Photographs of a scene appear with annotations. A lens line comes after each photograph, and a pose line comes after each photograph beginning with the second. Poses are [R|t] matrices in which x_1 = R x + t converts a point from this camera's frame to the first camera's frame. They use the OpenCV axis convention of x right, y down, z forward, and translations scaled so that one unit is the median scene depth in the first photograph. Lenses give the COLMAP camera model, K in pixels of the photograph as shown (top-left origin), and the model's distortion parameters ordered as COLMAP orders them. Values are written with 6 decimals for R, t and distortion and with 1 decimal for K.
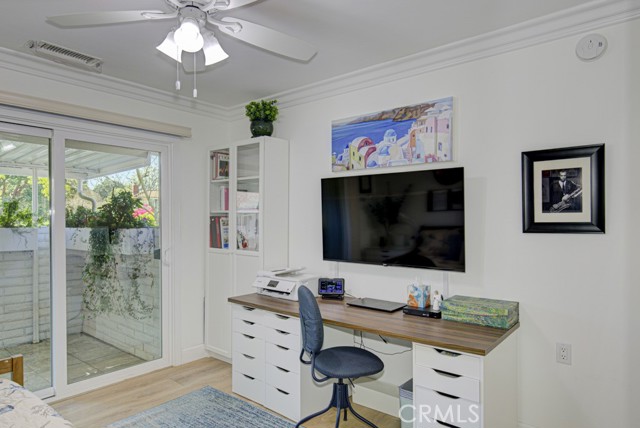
lens RADIAL K [[388.9, 0, 320.0], [0, 388.9, 214.0], [0, 0, 1]] dist [0.000125, -0.000101]
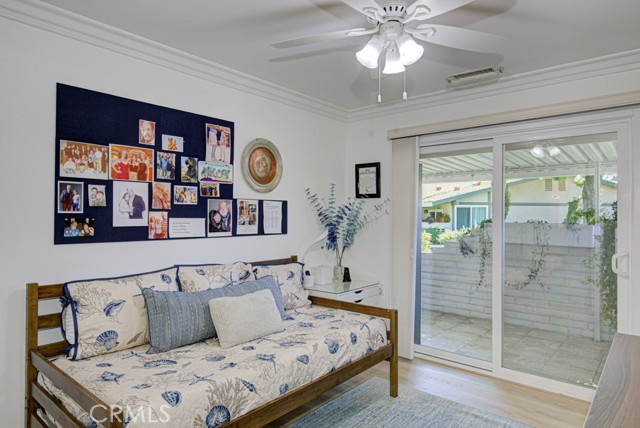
lens RADIAL K [[388.9, 0, 320.0], [0, 388.9, 214.0], [0, 0, 1]] dist [0.000125, -0.000101]
pose [[-0.008834, -0.000147, -0.999961, 0.458321], [0.004804, 0.999988, -0.000189, 0.002095], [0.999949, -0.004805, -0.008833, 0.495192]]
